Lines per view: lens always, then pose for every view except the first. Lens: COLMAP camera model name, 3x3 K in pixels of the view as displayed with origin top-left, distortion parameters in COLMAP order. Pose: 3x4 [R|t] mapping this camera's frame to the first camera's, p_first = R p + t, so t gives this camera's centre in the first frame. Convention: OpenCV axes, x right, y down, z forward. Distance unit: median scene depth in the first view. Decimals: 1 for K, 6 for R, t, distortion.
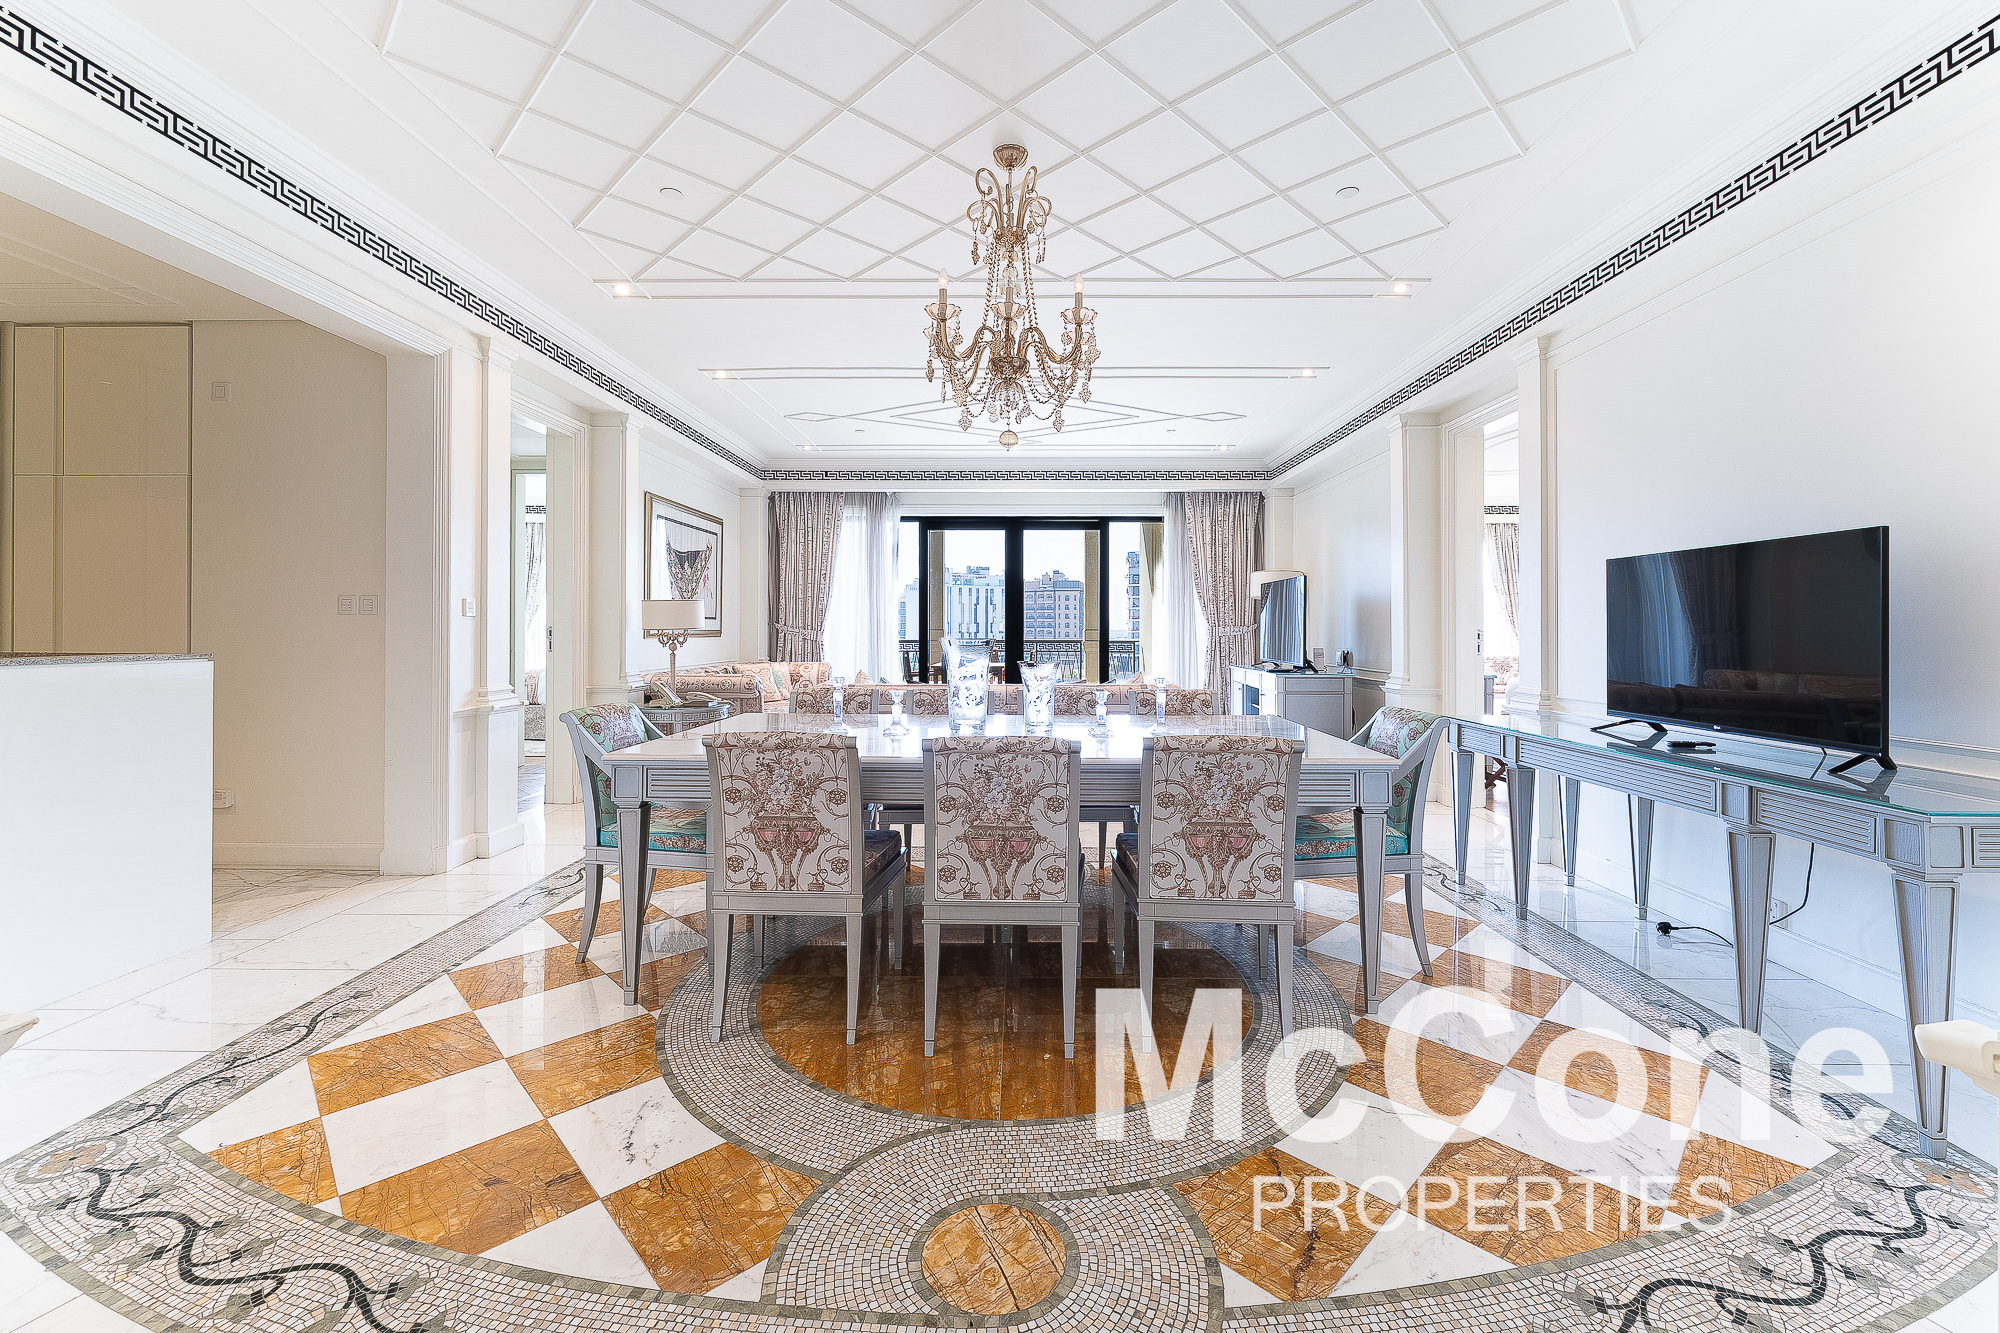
lens RADIAL K [[802.2, 0, 1007.5], [0, 802.2, 640.7], [0, 0, 1]] dist [0.000188, -0.000245]
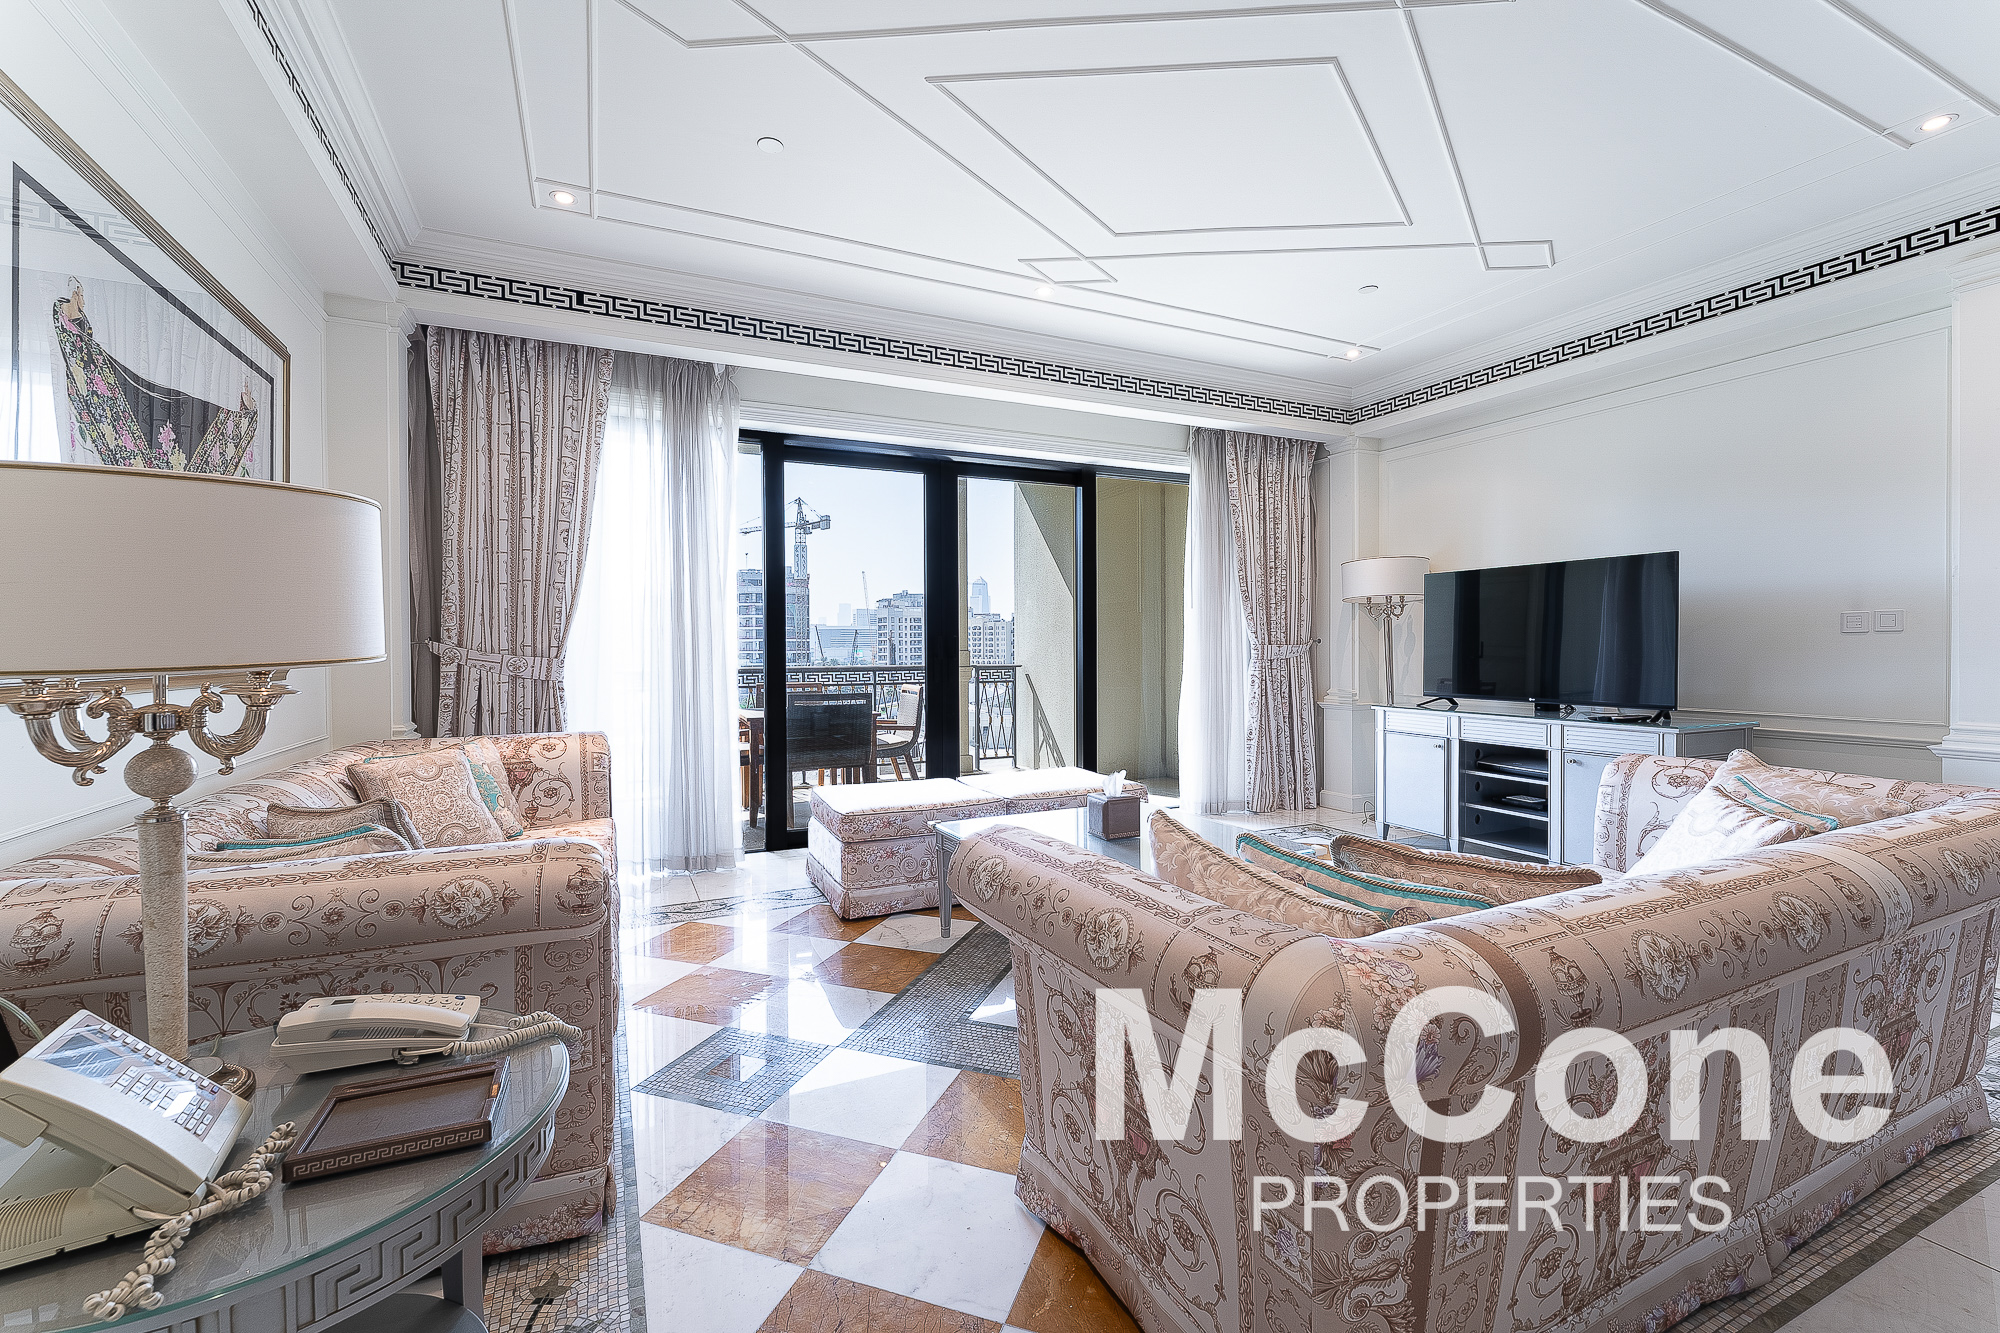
lens RADIAL K [[819.8, 0, 1000.0], [0, 819.8, 666.5], [0, 0, 1]] dist [0.000591, 0.000001]
pose [[0.898993, -0.013055, 0.437769, -0.211659], [0.013337, 0.999908, 0.002430, -0.006740], [-0.437761, 0.003653, 0.899084, 0.489073]]
